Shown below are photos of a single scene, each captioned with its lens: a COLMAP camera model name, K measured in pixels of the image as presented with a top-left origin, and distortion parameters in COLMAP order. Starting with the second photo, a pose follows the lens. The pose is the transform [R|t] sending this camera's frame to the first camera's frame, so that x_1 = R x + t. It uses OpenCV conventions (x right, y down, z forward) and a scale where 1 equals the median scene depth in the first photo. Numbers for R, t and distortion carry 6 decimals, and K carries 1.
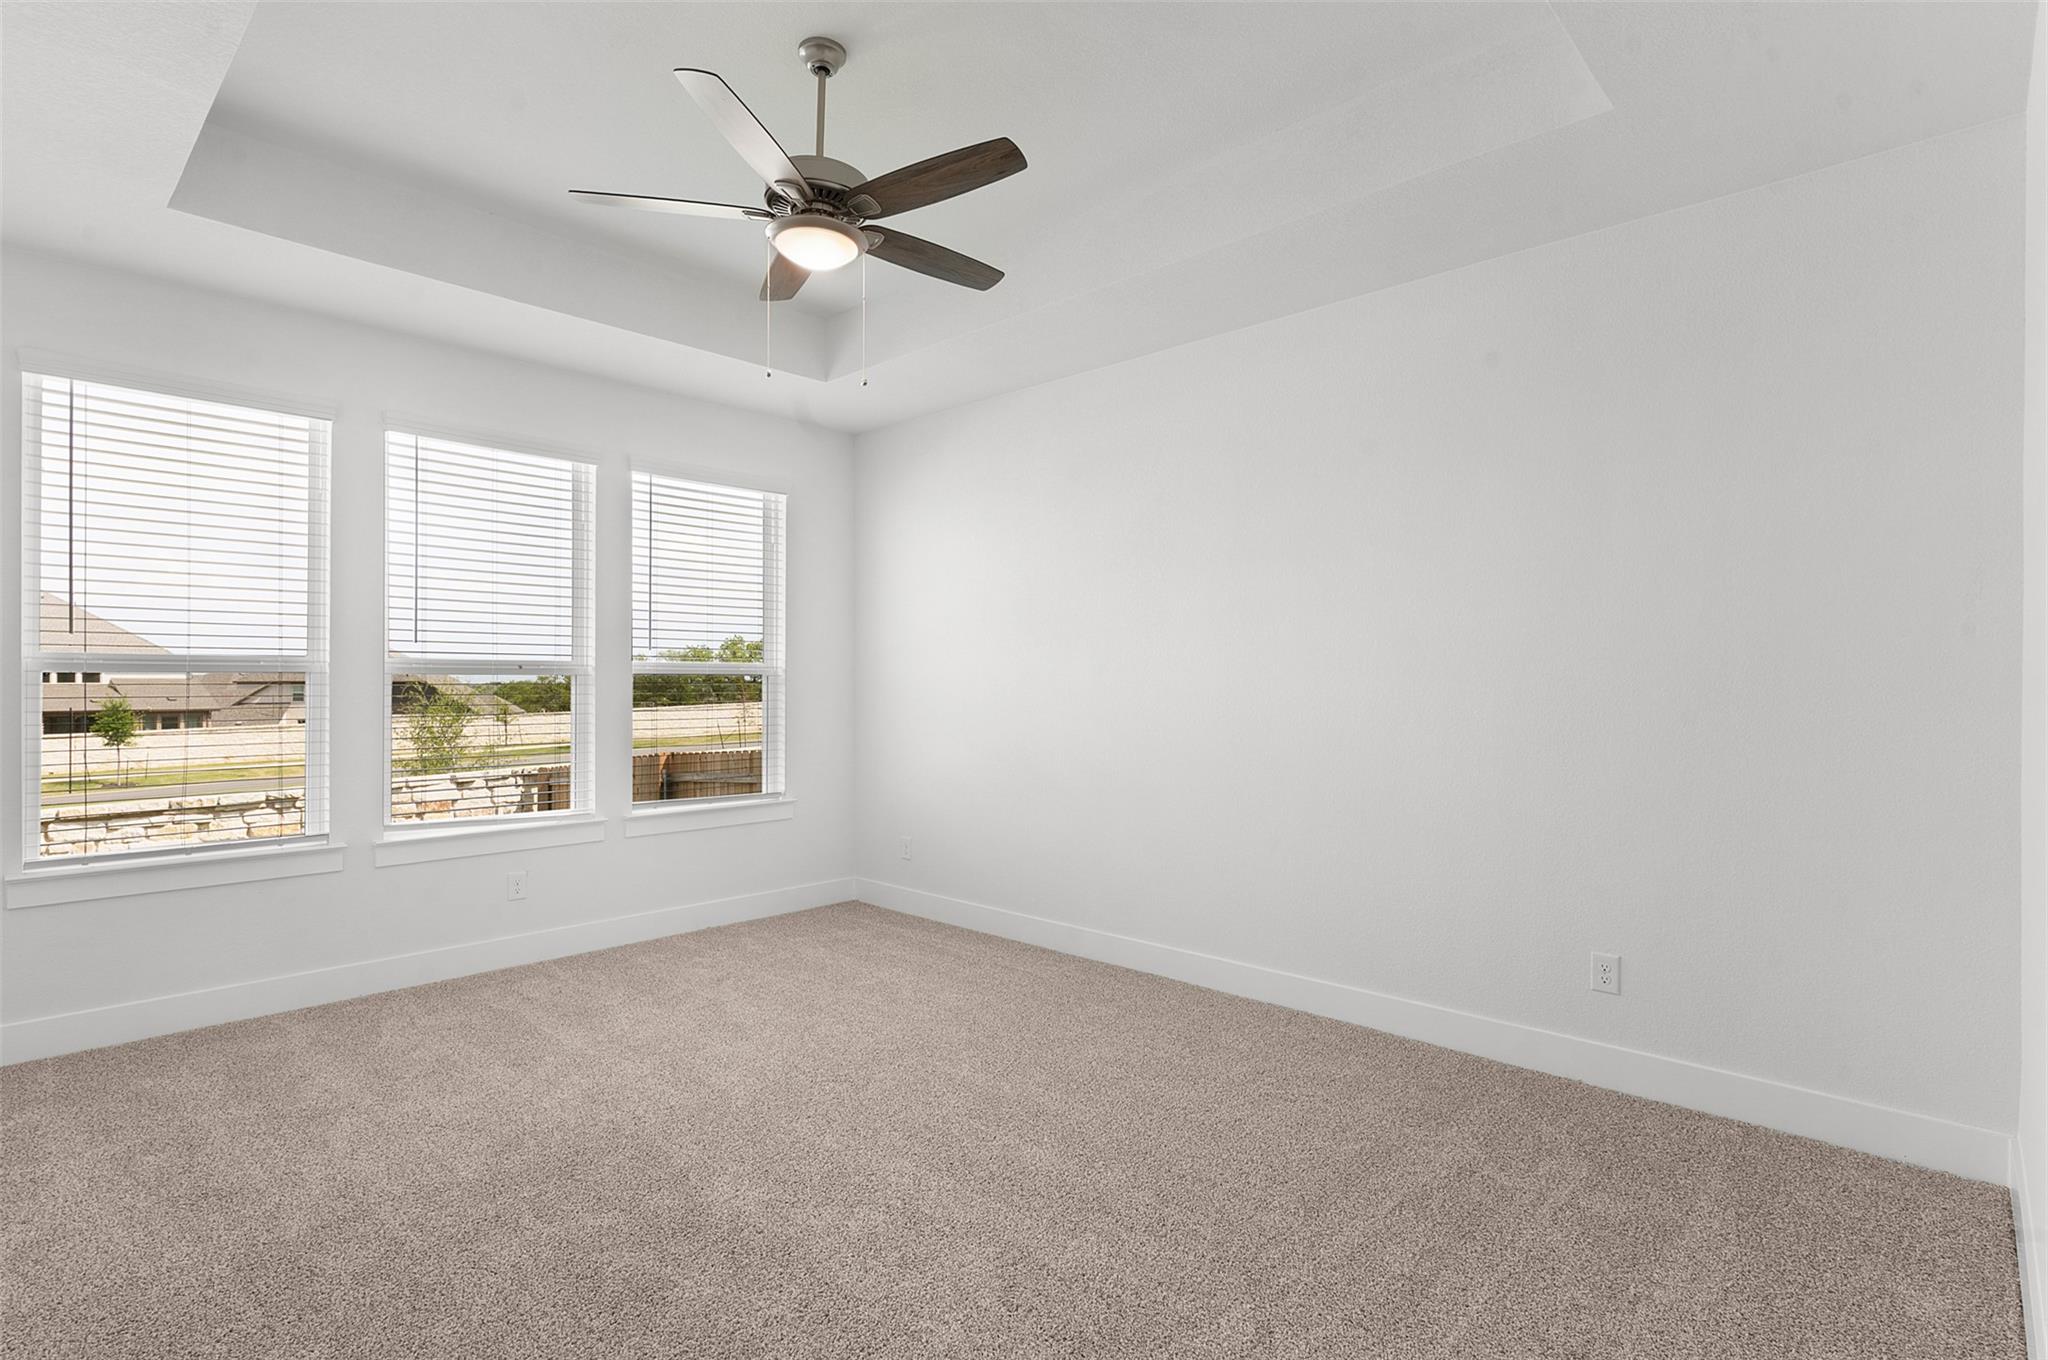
lens RADIAL K [[991.5, 0, 1026.0], [0, 991.5, 680.8], [0, 0, 1]] dist [0.000381, 0.000857]
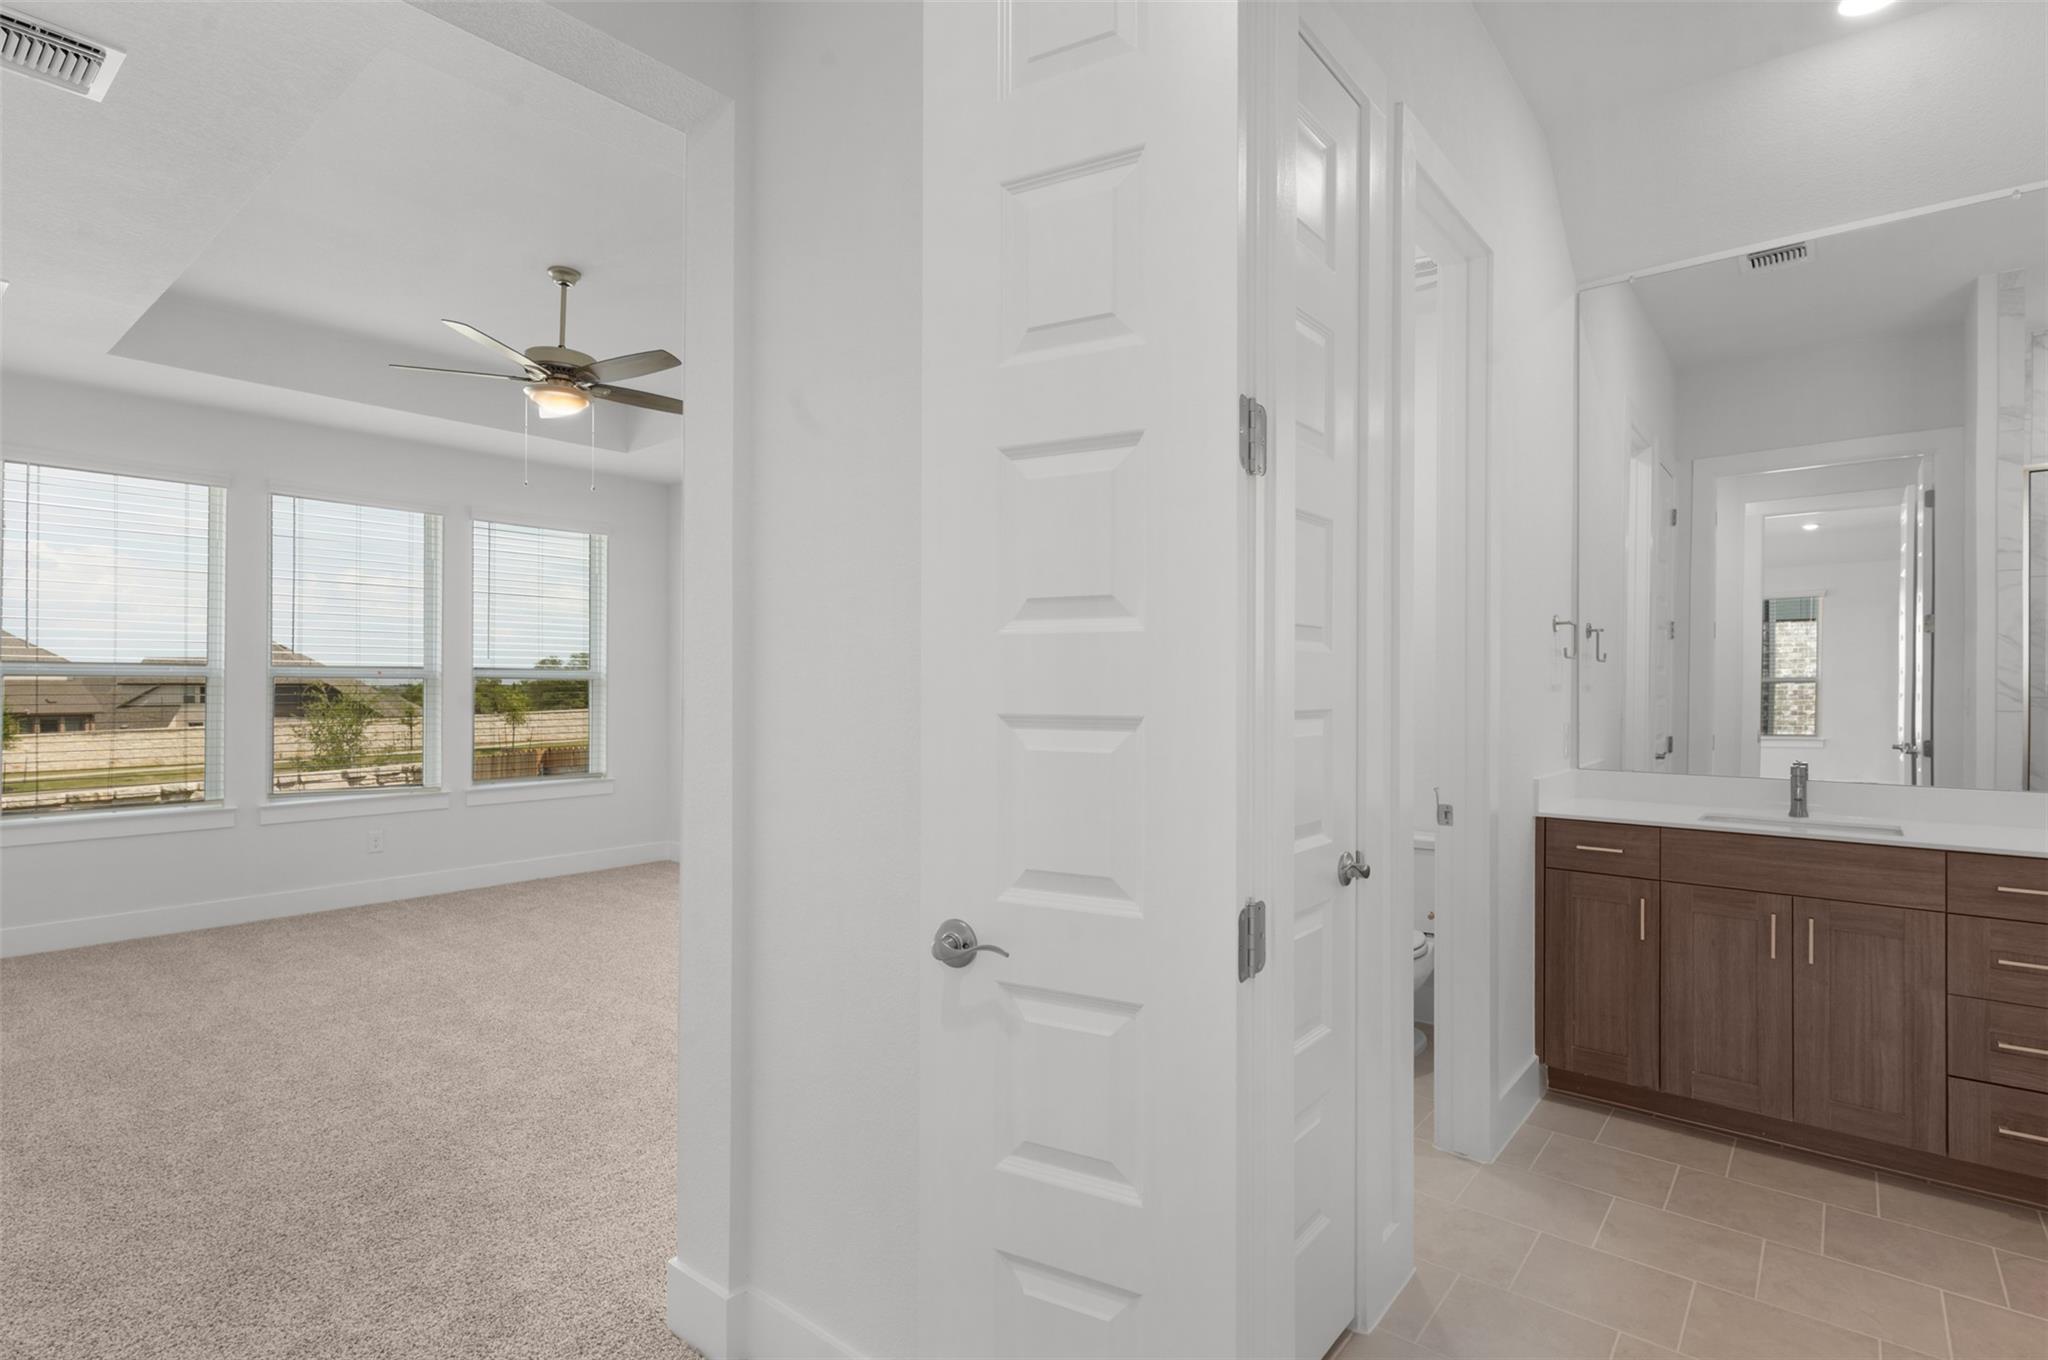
lens RADIAL K [[991.5, 0, 1021.6], [0, 991.5, 678.0], [0, 0, 1]] dist [0.000381, 0.000857]
pose [[0.997829, -0.000115, 0.065861, 0.197281], [0.000377, 0.999992, -0.003977, -0.001501], [-0.065860, 0.003993, 0.997821, -0.283399]]
